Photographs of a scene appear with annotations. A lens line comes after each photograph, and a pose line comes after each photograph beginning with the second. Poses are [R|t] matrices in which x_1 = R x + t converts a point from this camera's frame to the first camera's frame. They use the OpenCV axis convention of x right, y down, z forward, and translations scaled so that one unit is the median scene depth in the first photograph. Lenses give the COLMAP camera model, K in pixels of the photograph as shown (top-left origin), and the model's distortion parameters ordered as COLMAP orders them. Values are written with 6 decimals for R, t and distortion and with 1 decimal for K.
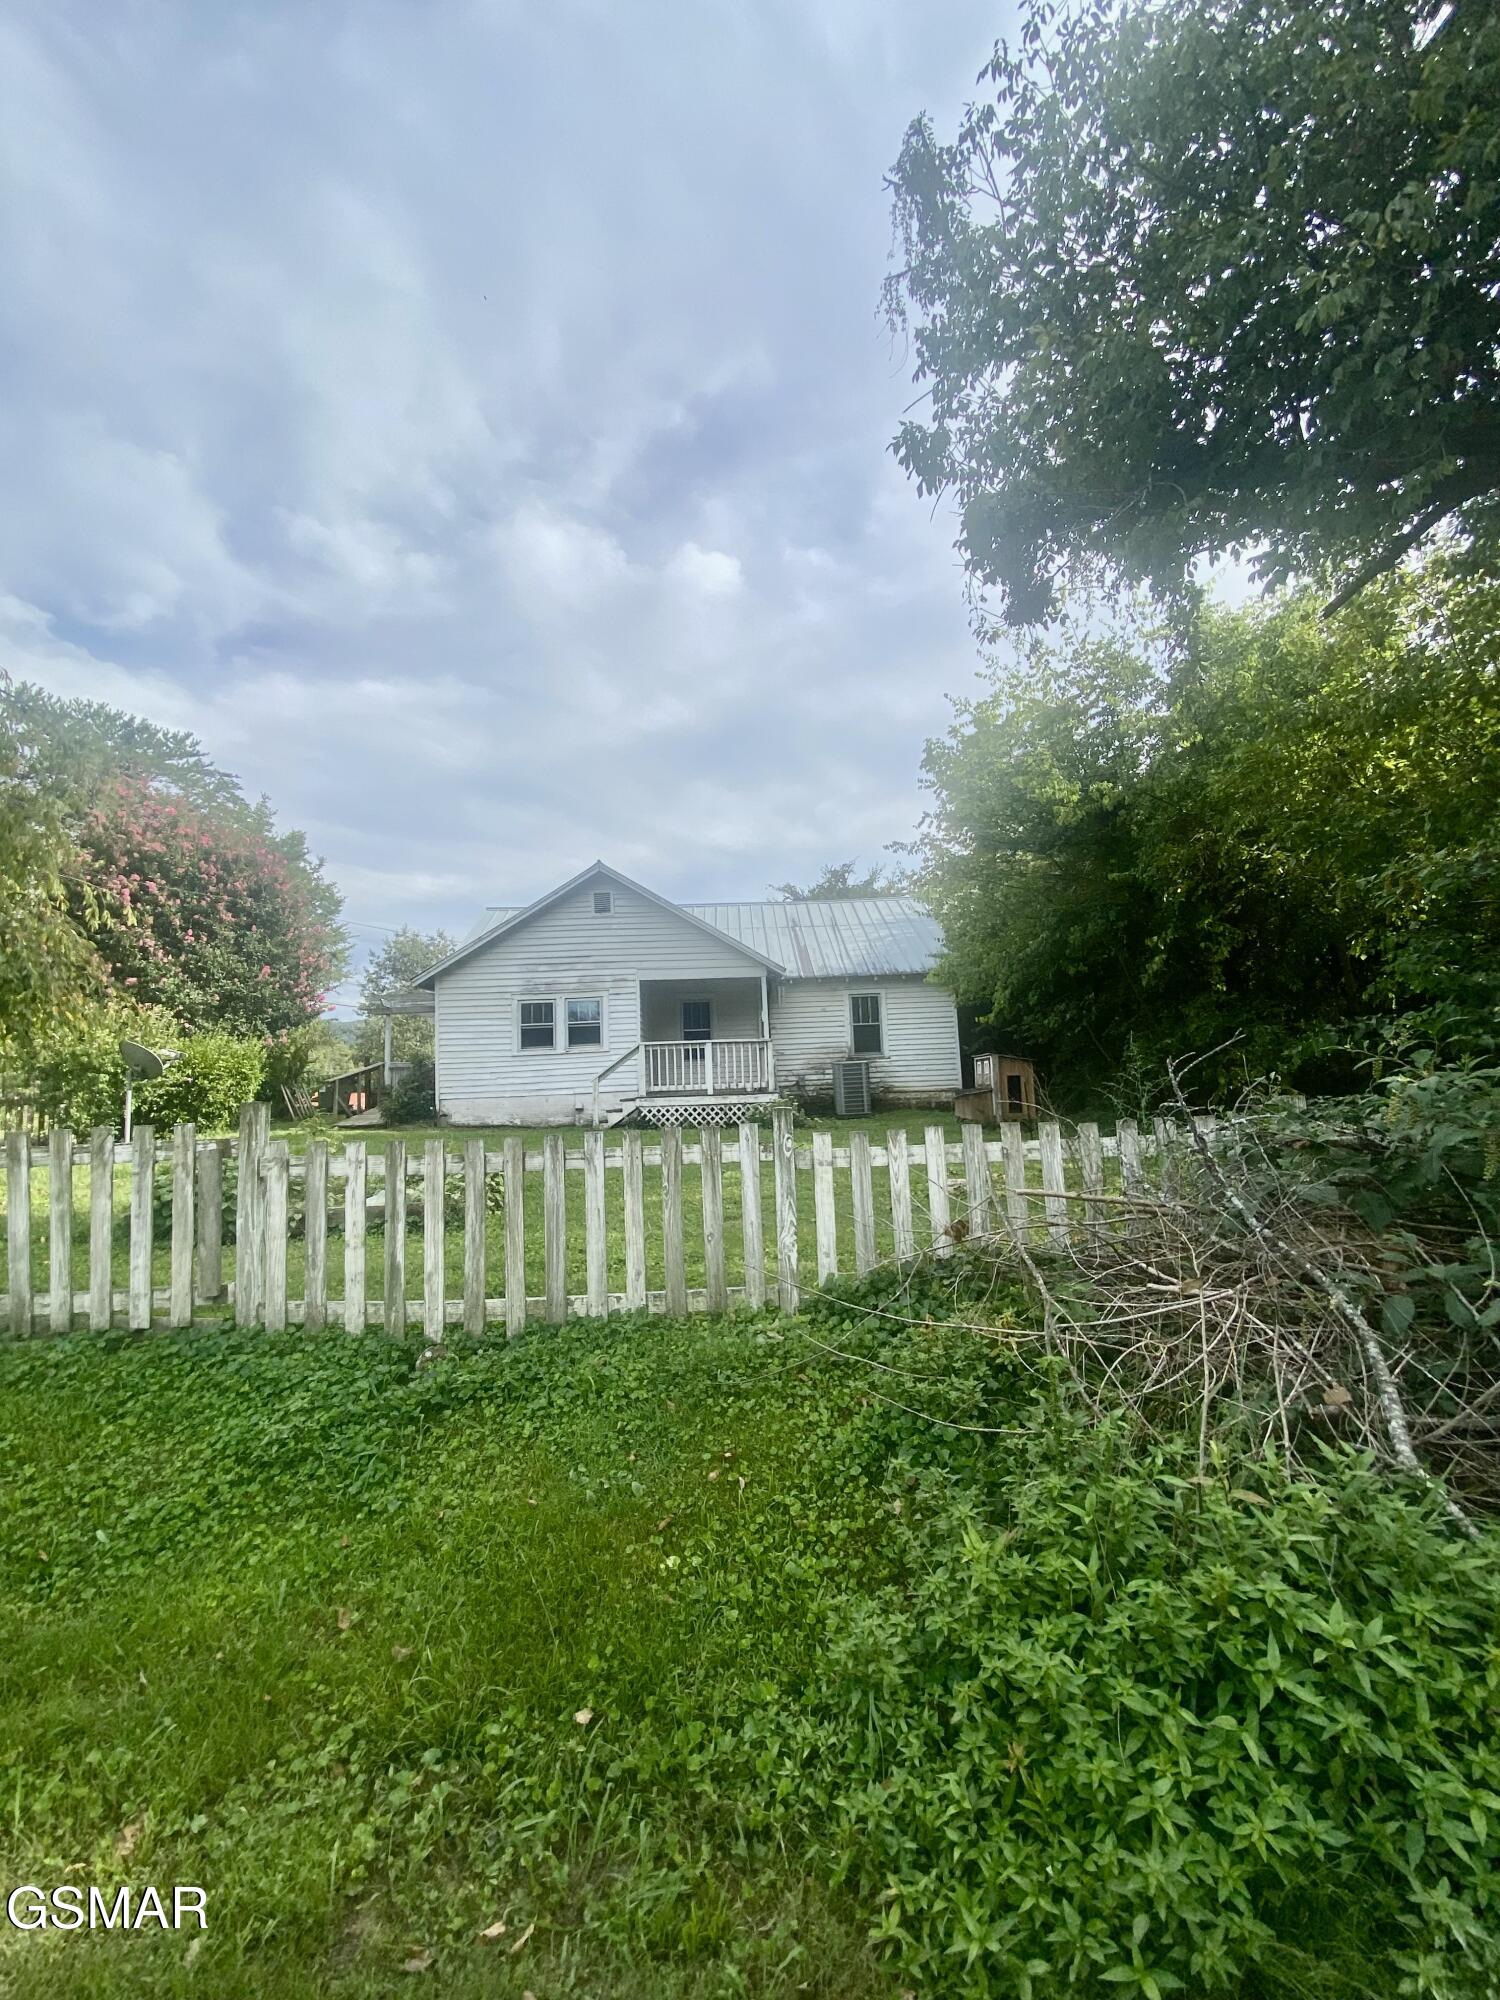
lens RADIAL K [[812.9, 0, 758.2], [0, 812.9, 1010.4], [0, 0, 1]] dist [0.016759, -0.015299]
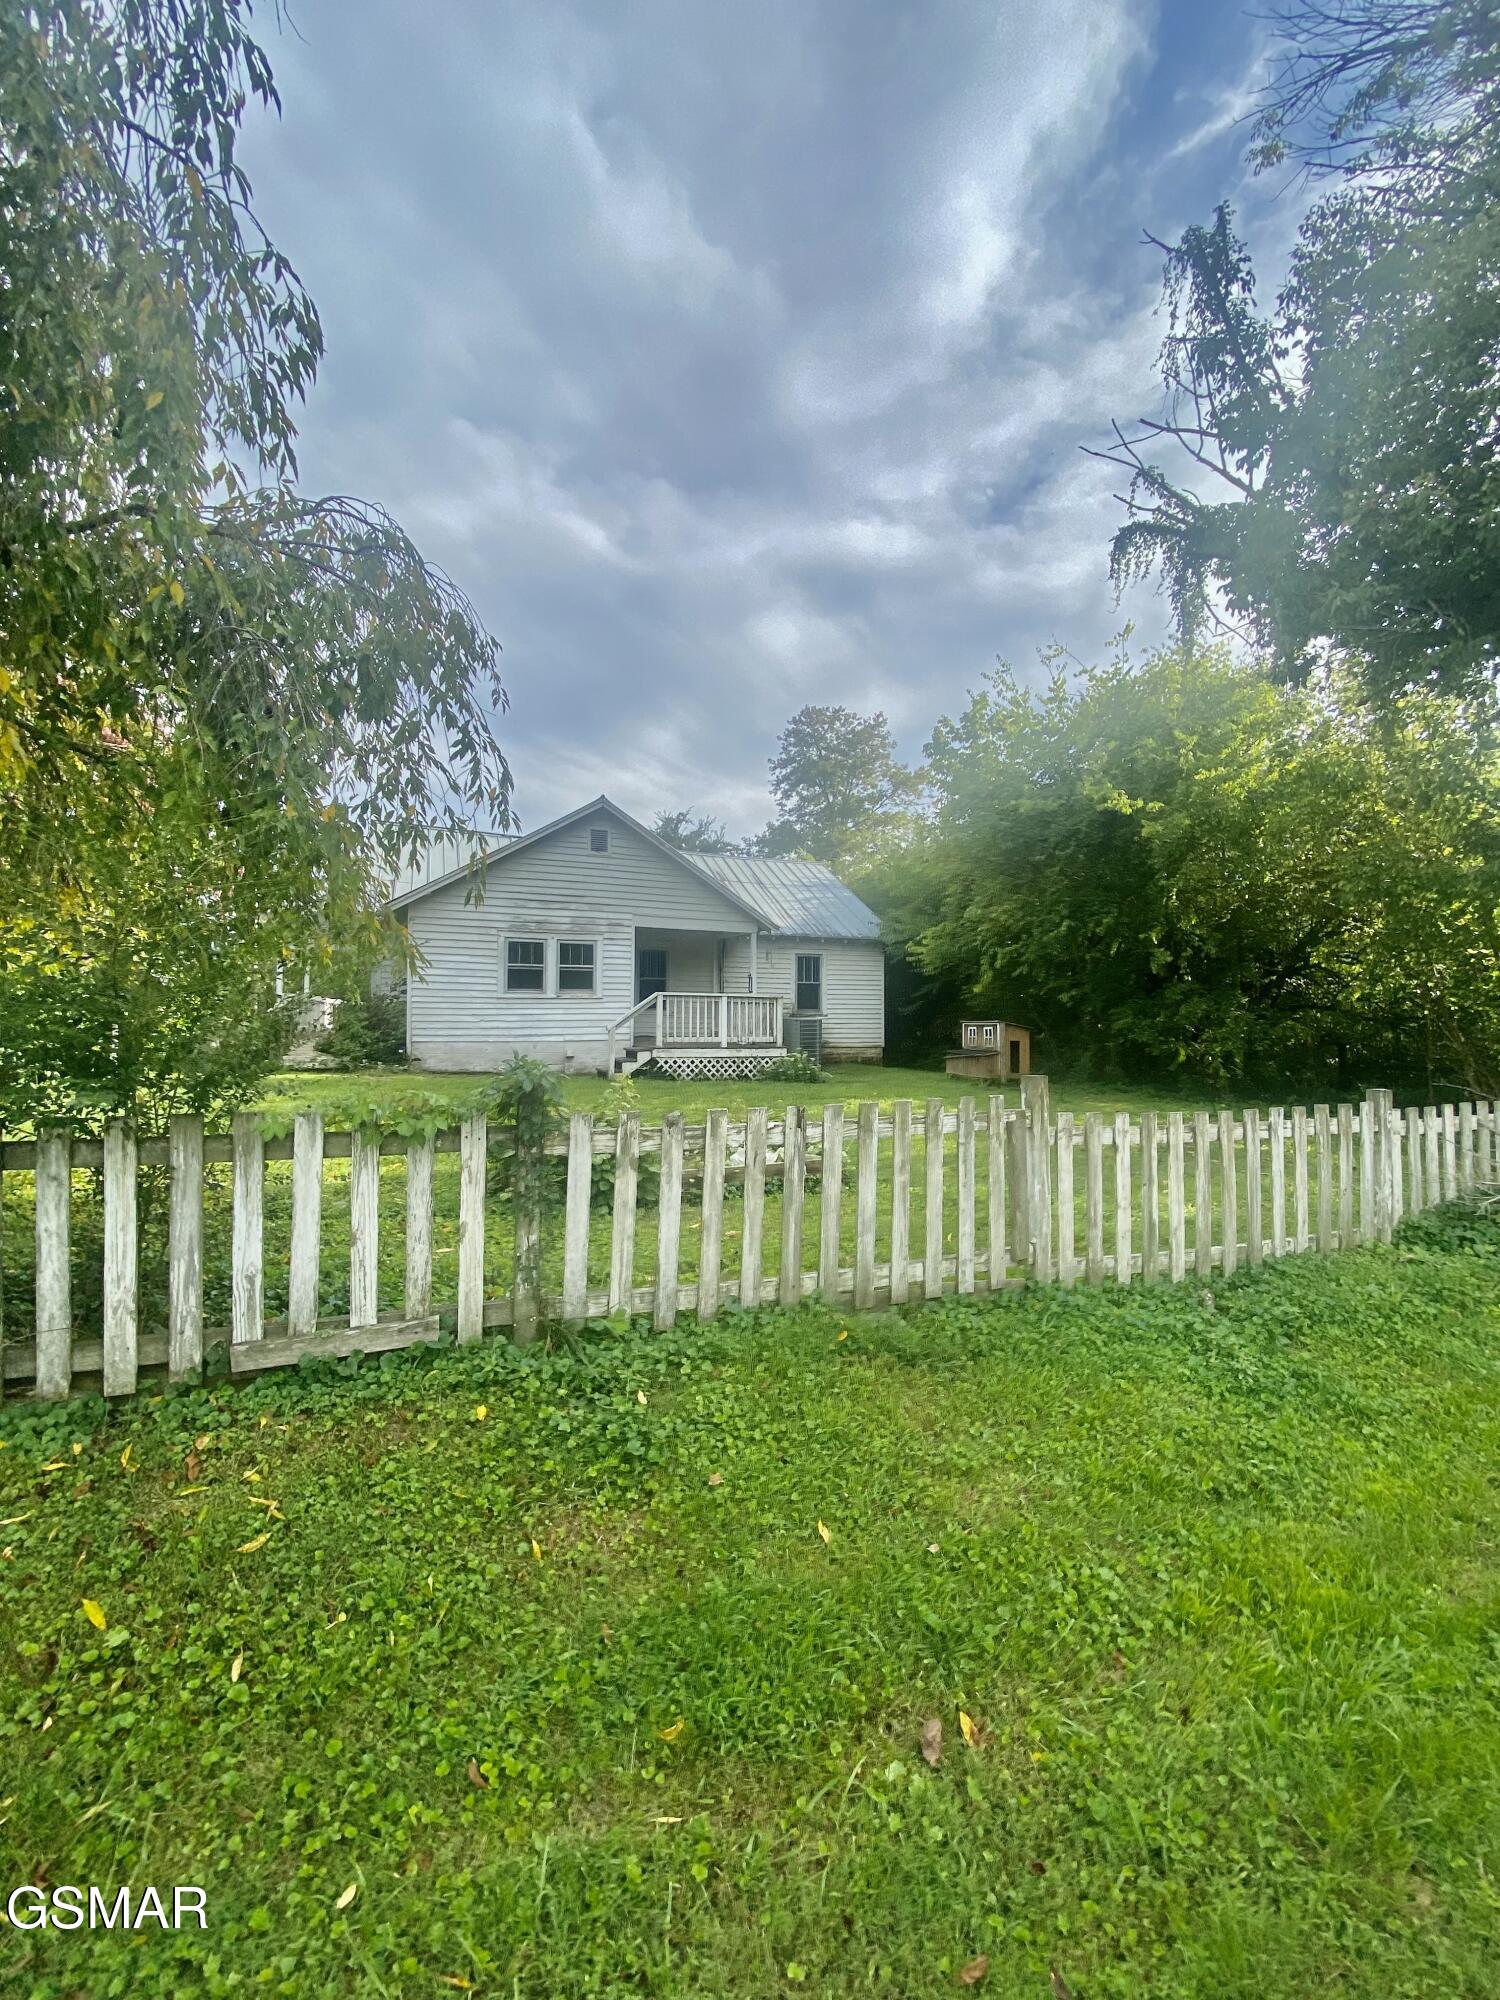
lens RADIAL K [[812.9, 0, 758.2], [0, 812.9, 1010.4], [0, 0, 1]] dist [0.016759, -0.015299]
pose [[0.936632, 0.047683, 0.347054, -0.342337], [-0.071039, 0.995963, 0.054881, -0.000921], [-0.343035, -0.076058, 0.936238, 0.037111]]
